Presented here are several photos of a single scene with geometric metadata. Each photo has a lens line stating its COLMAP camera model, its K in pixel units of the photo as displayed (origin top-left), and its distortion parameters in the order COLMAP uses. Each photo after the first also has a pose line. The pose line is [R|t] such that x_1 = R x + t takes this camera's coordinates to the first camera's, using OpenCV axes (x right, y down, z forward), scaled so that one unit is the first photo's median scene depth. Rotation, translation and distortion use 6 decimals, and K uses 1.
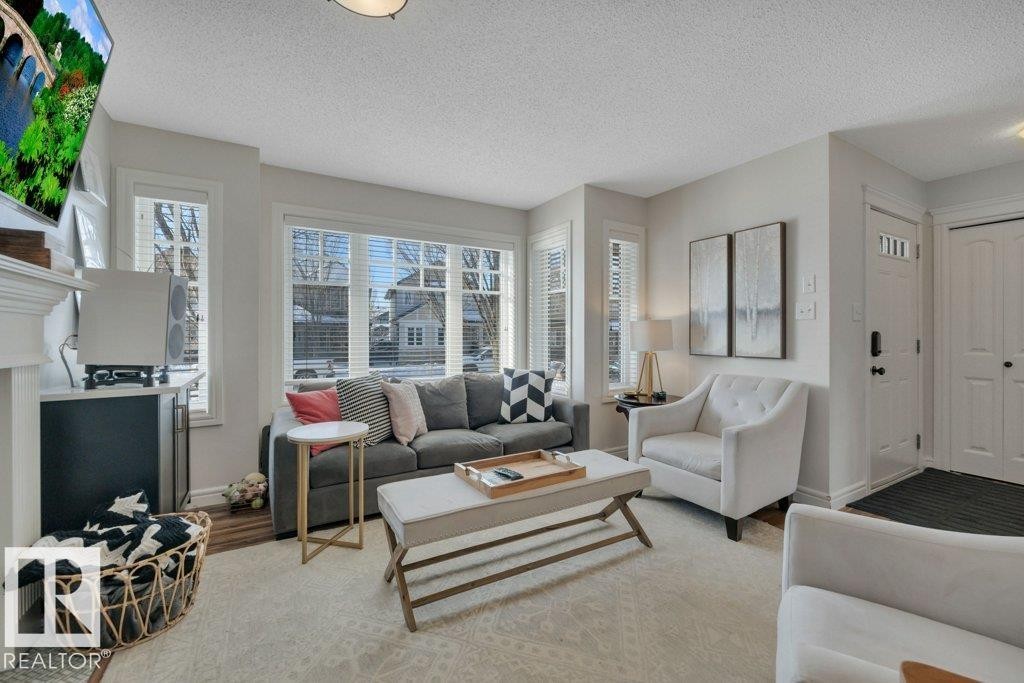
lens RADIAL K [[422.4, 0, 508.0], [0, 422.4, 333.3], [0, 0, 1]] dist [0.001642, 0.000469]
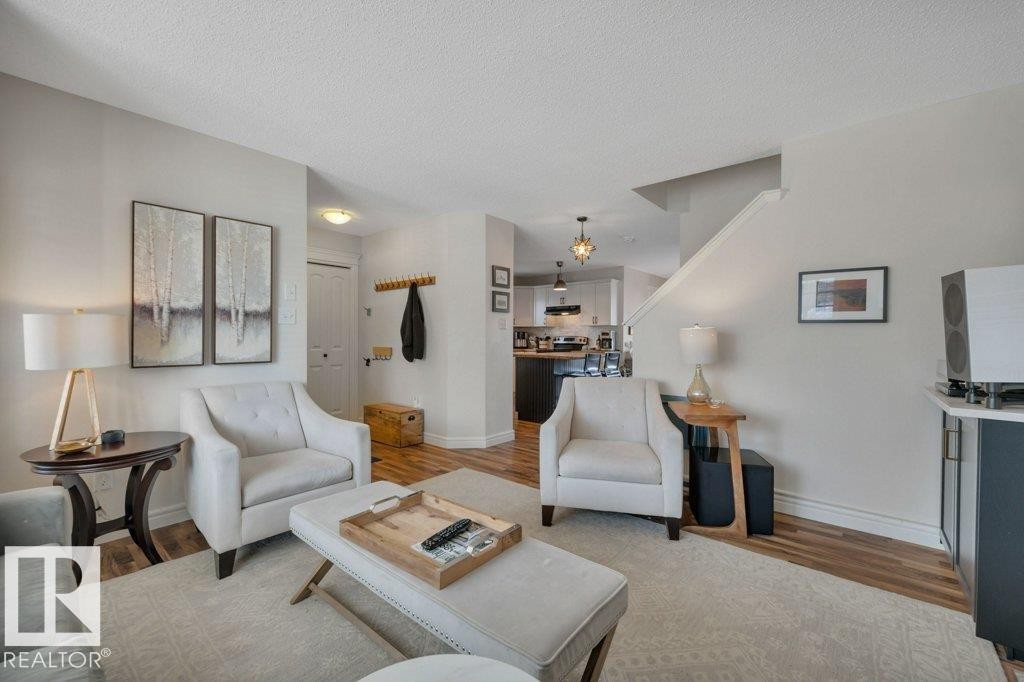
lens RADIAL K [[422.4, 0, 510.1], [0, 422.4, 344.0], [0, 0, 1]] dist [0.001642, 0.000469]
pose [[-0.365372, -0.015211, 0.930737, -0.485926], [0.002410, 0.999848, 0.017286, 0.001937], [-0.930859, 0.008559, -0.365279, 0.800029]]
